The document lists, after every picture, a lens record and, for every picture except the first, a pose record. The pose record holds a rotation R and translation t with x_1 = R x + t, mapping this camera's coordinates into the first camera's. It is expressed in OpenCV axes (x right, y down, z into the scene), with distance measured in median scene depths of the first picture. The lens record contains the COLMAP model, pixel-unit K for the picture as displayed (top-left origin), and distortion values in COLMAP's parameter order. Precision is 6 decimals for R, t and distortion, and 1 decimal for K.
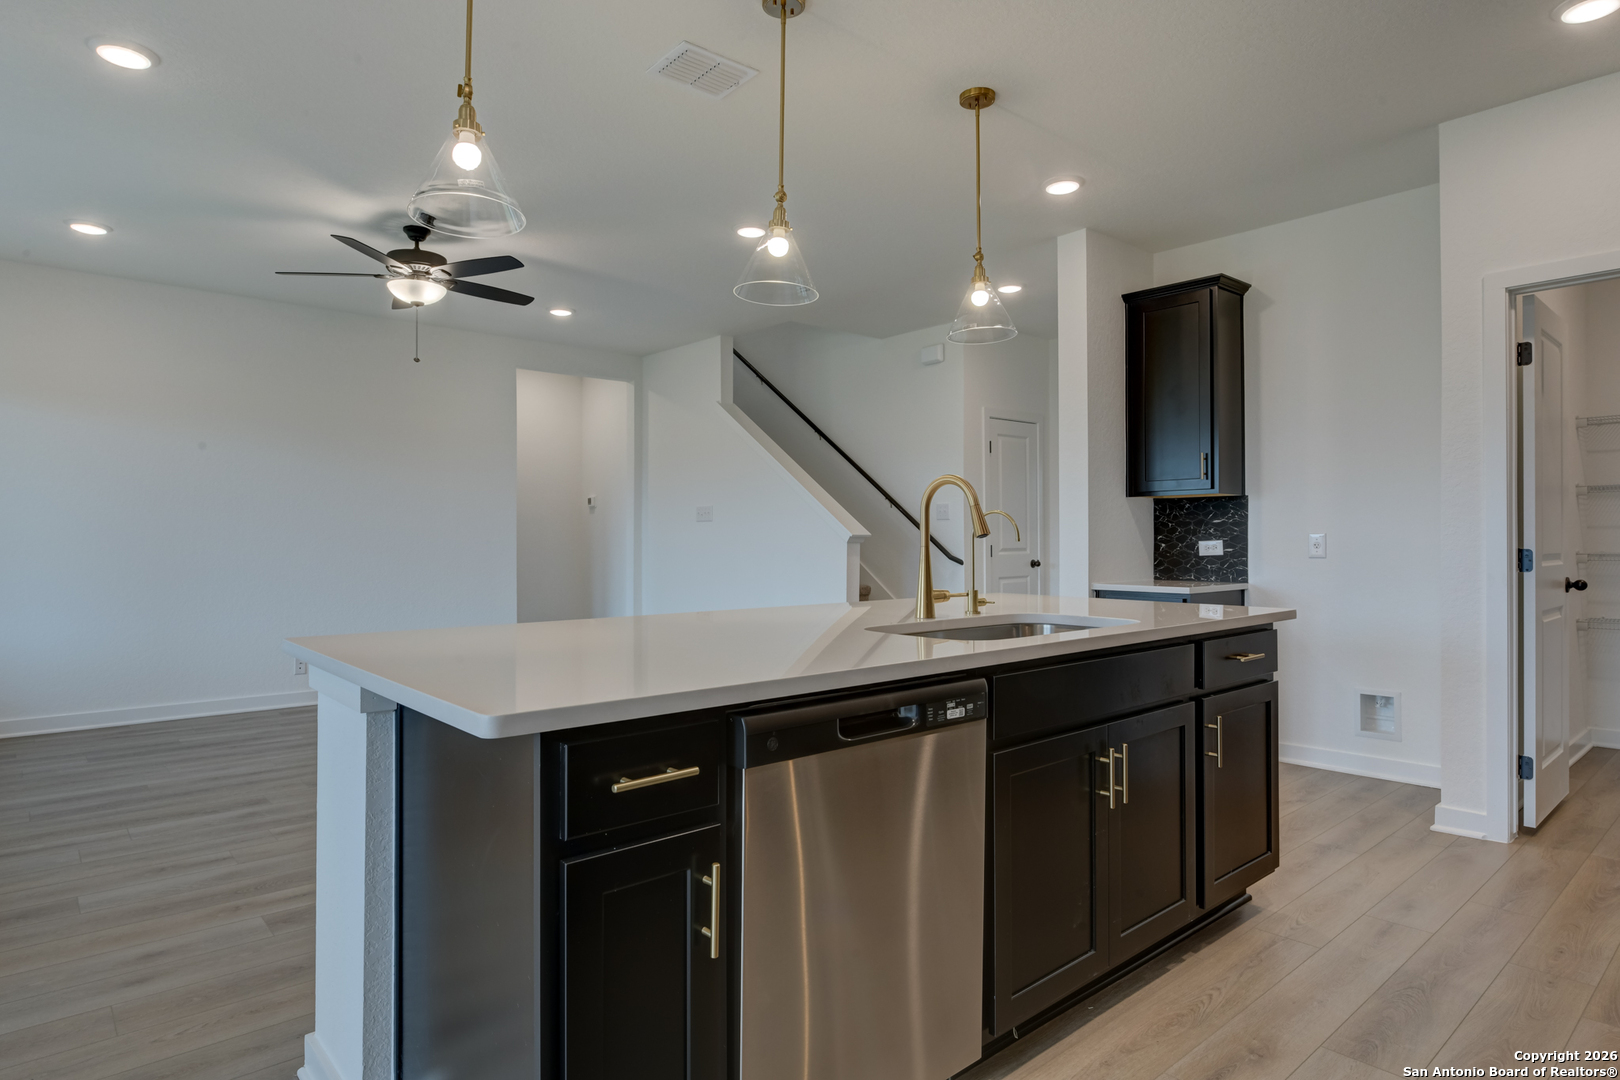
lens RADIAL K [[876.9, 0, 799.0], [0, 876.9, 543.6], [0, 0, 1]] dist [-0.005047, 0.000044]
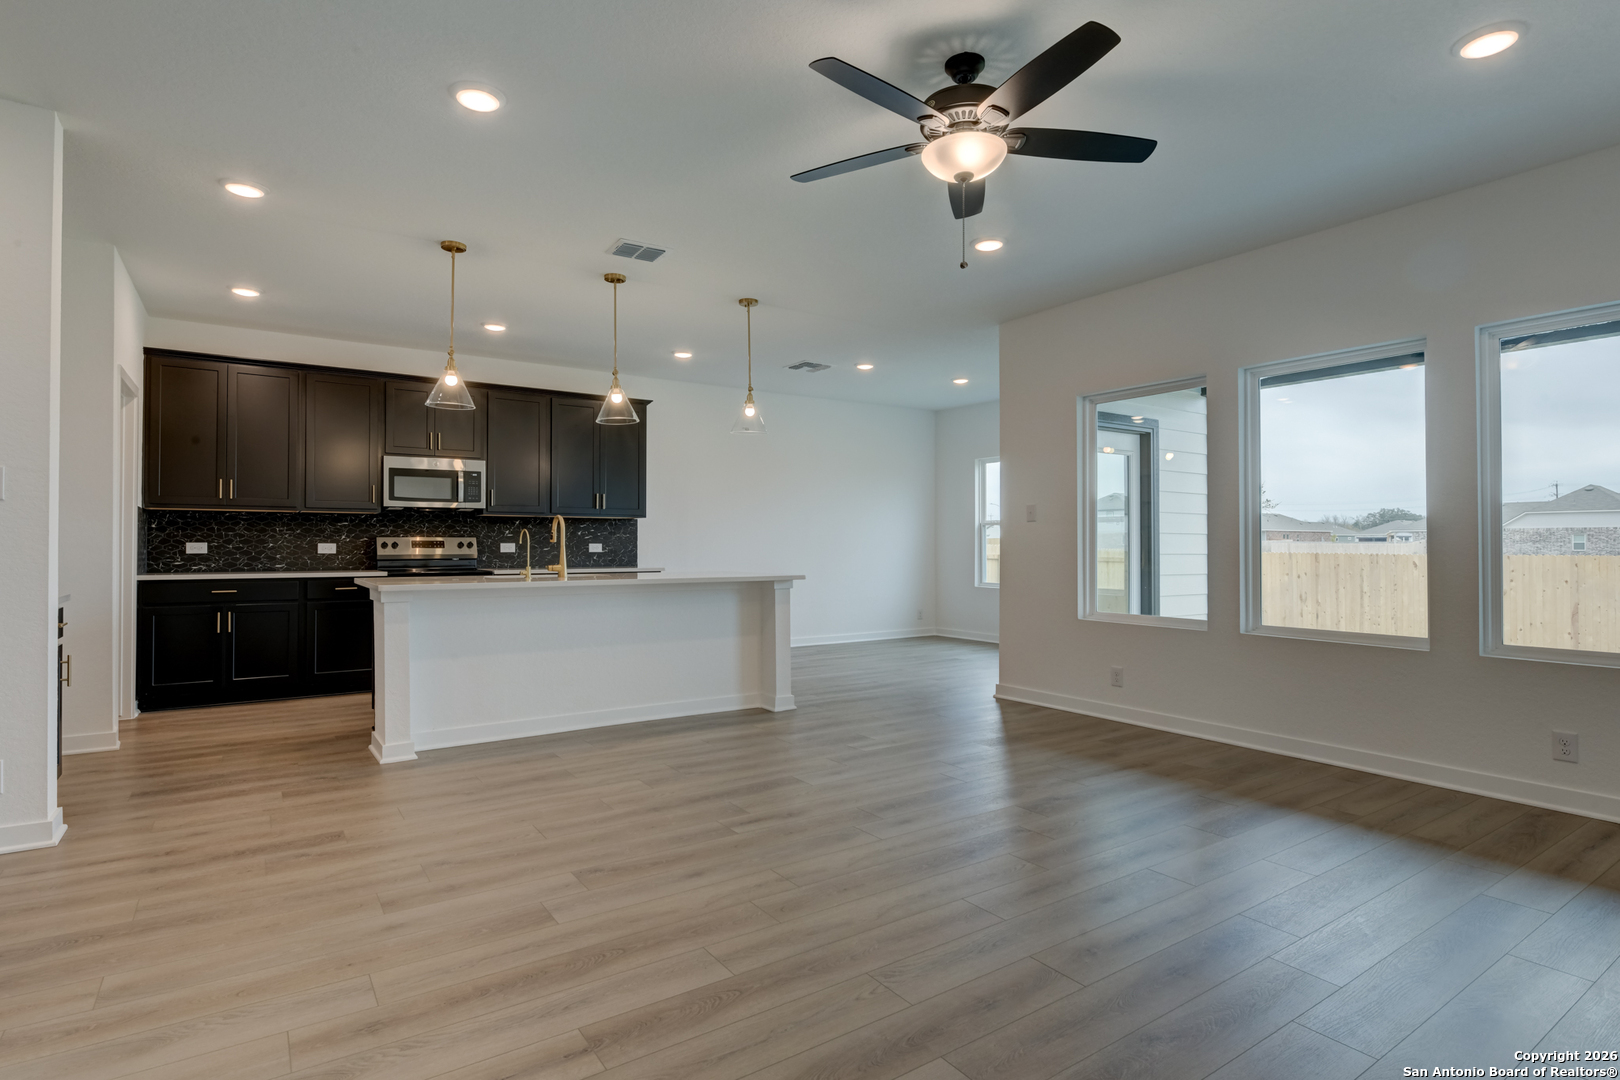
lens RADIAL K [[820.2, 0, 803.9], [0, 820.2, 534.8], [0, 0, 1]] dist [-0.003081, -0.001804]
pose [[-0.992076, 0.000735, 0.125637, -0.389216], [-0.000189, 0.999973, -0.007337, -0.004137], [-0.125639, -0.007302, -0.992049, 1.583872]]
